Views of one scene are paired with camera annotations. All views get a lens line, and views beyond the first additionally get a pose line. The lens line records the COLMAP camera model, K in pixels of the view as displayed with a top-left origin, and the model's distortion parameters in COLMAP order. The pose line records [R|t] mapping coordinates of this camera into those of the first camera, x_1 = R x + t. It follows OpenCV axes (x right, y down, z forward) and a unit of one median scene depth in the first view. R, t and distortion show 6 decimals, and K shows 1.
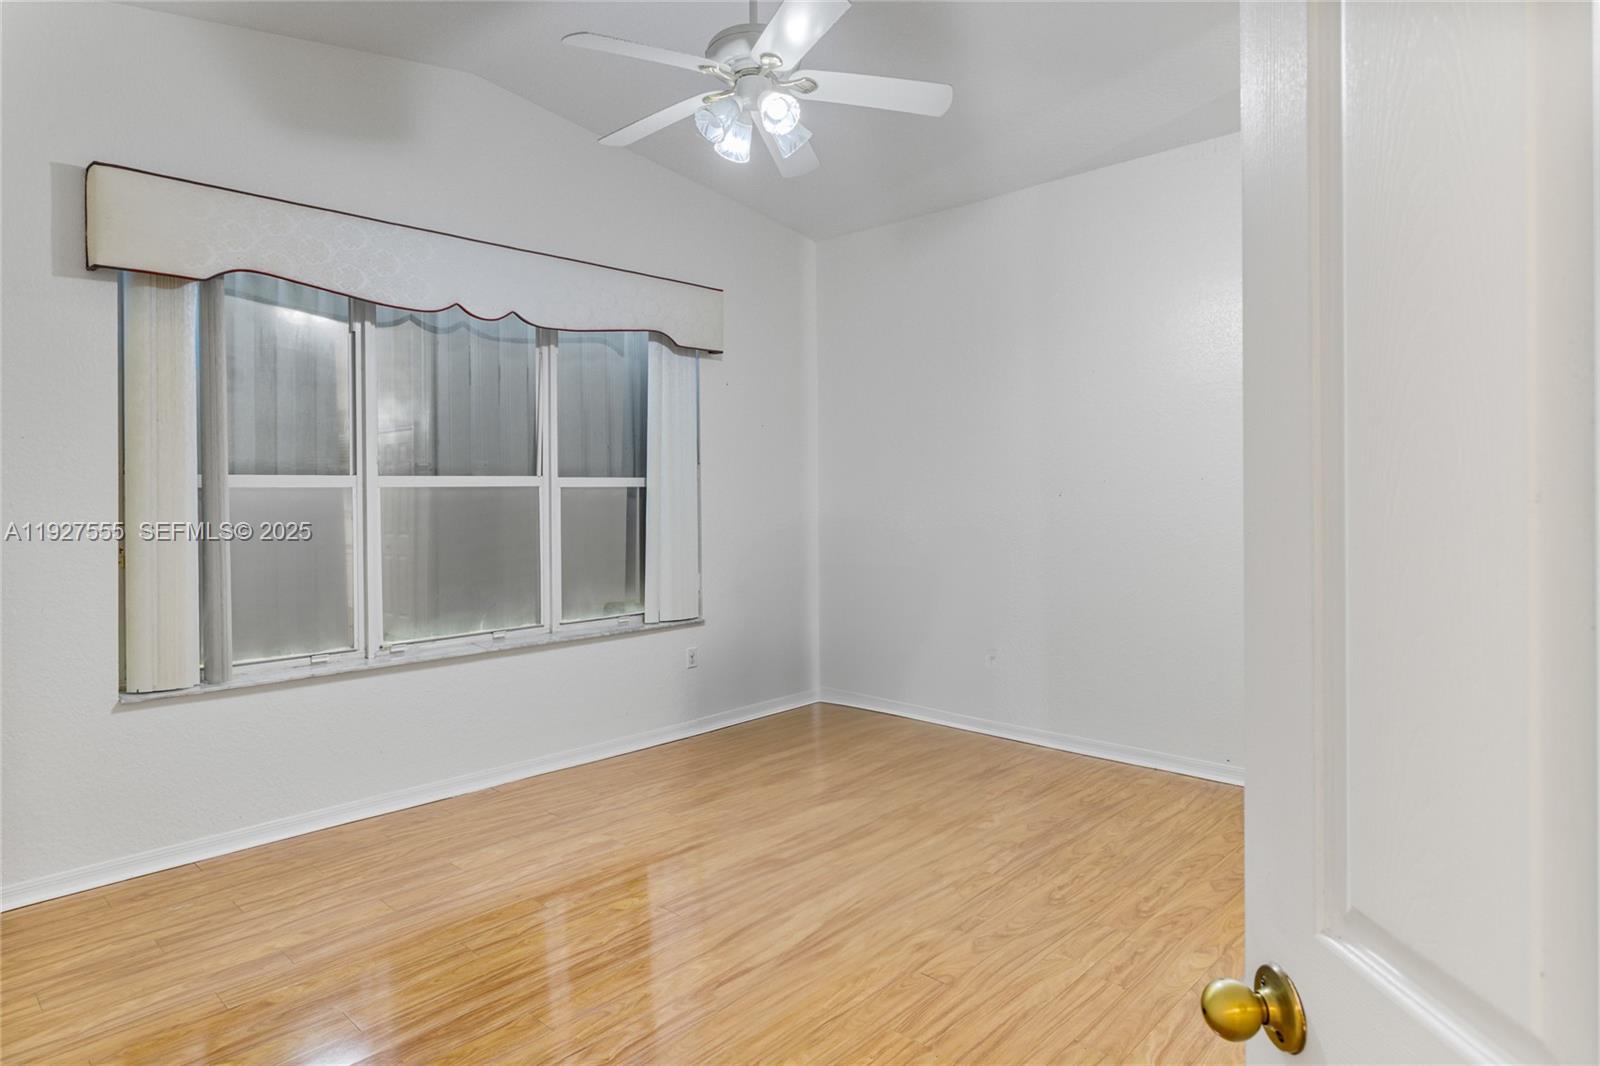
lens RADIAL K [[910.1, 0, 794.6], [0, 910.1, 498.2], [0, 0, 1]] dist [-0.003558, -0.000386]
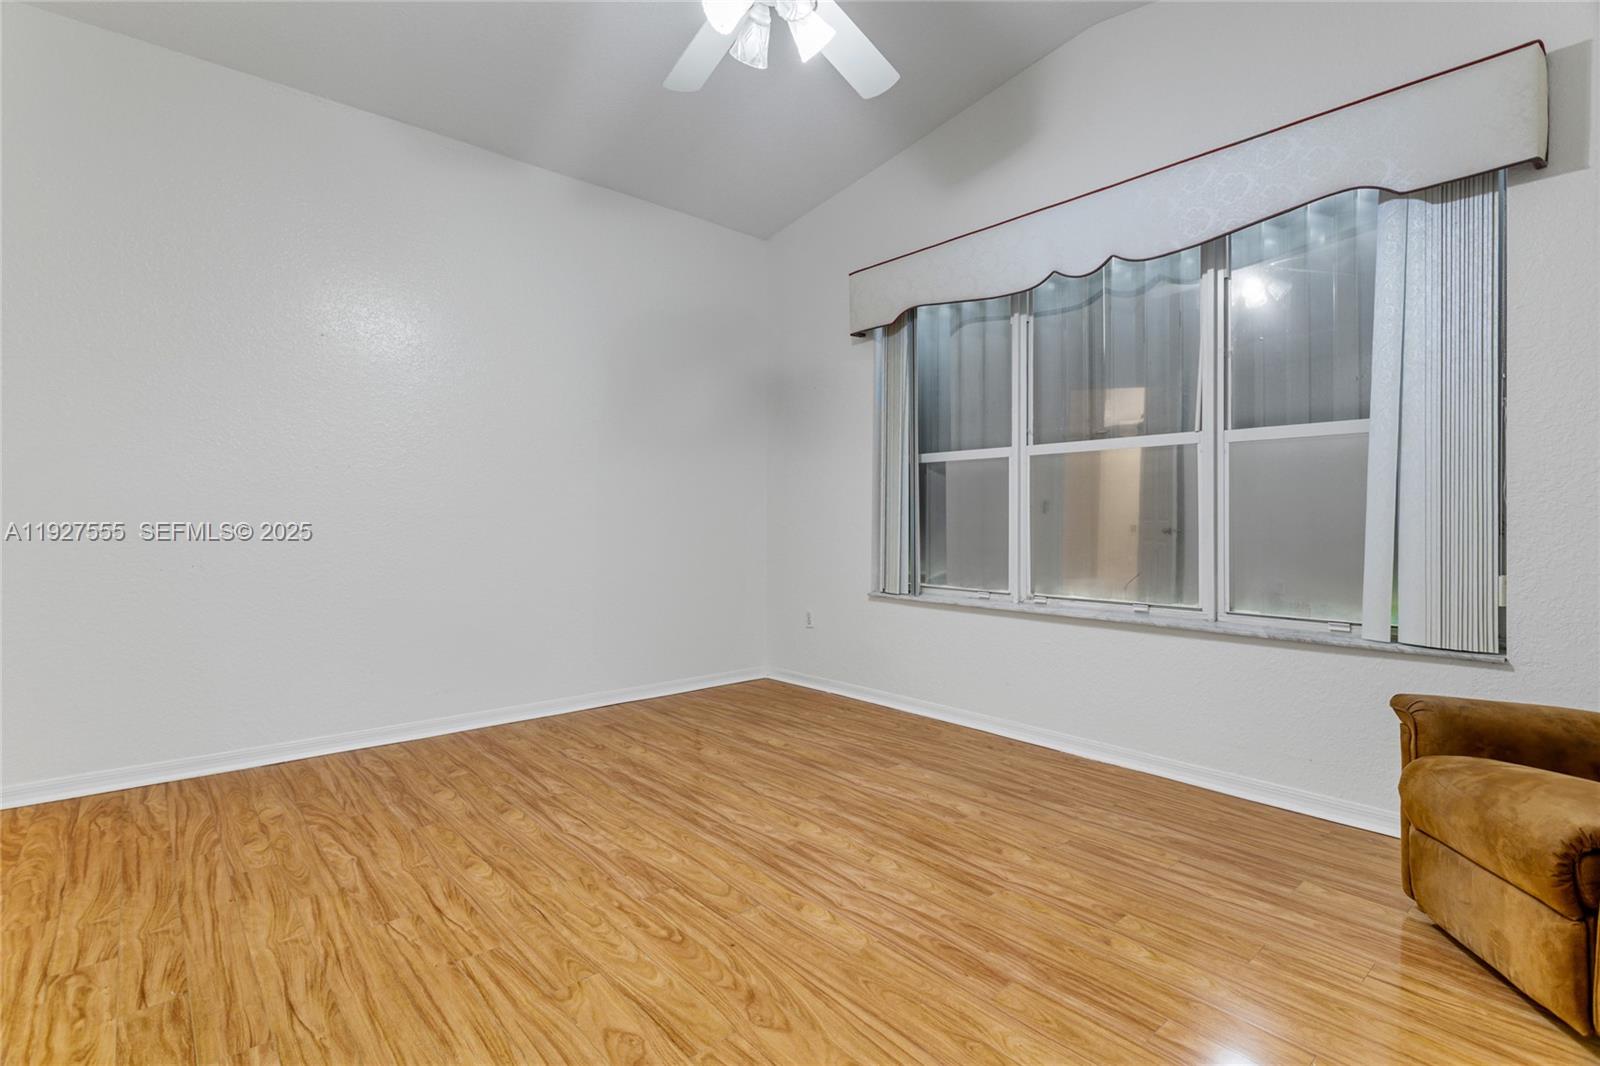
lens RADIAL K [[758.4, 0, 793.1], [0, 758.4, 510.3], [0, 0, 1]] dist [-0.004520, -0.000631]
pose [[-0.090056, -0.000904, -0.995936, 0.534968], [-0.007398, 0.999973, -0.000239, 0.062749], [0.995909, 0.007346, -0.090060, 0.823589]]
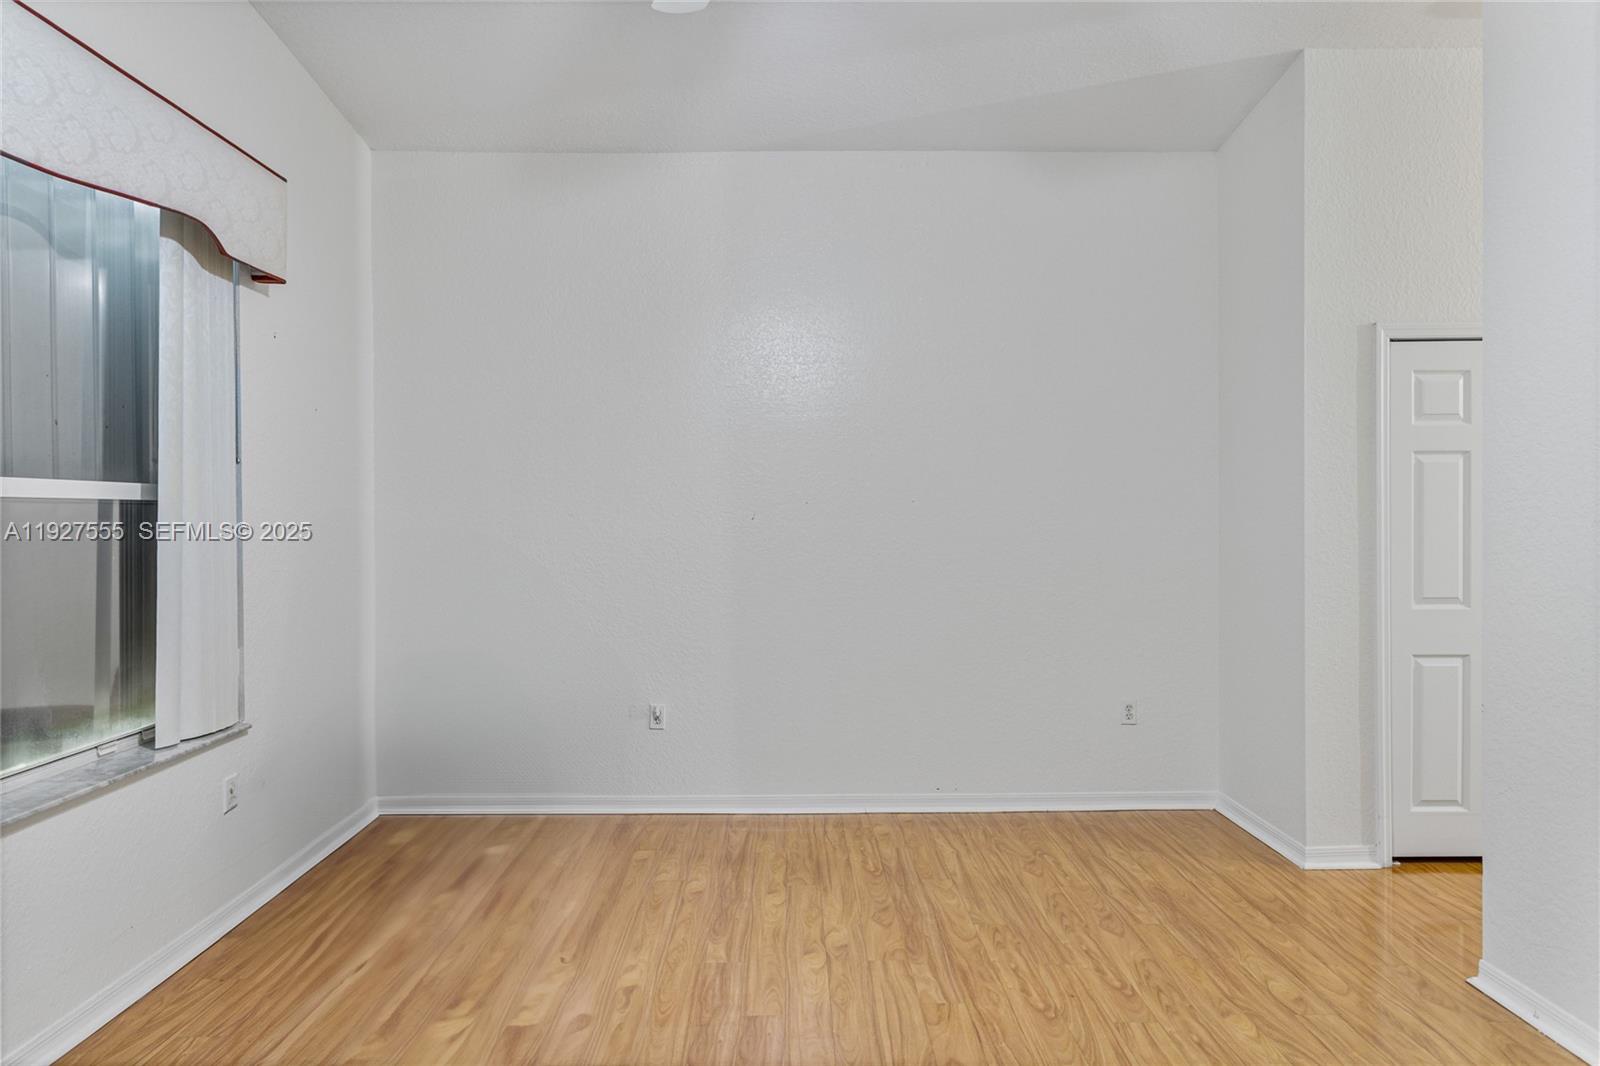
lens RADIAL K [[899.2, 0, 791.8], [0, 899.2, 522.8], [0, 0, 1]] dist [-0.005150, 0.000279]
pose [[0.715698, 0.002593, 0.698405, -0.345520], [-0.002555, 0.999996, -0.001095, 0.001487], [-0.698406, -0.001000, 0.715702, 0.448597]]
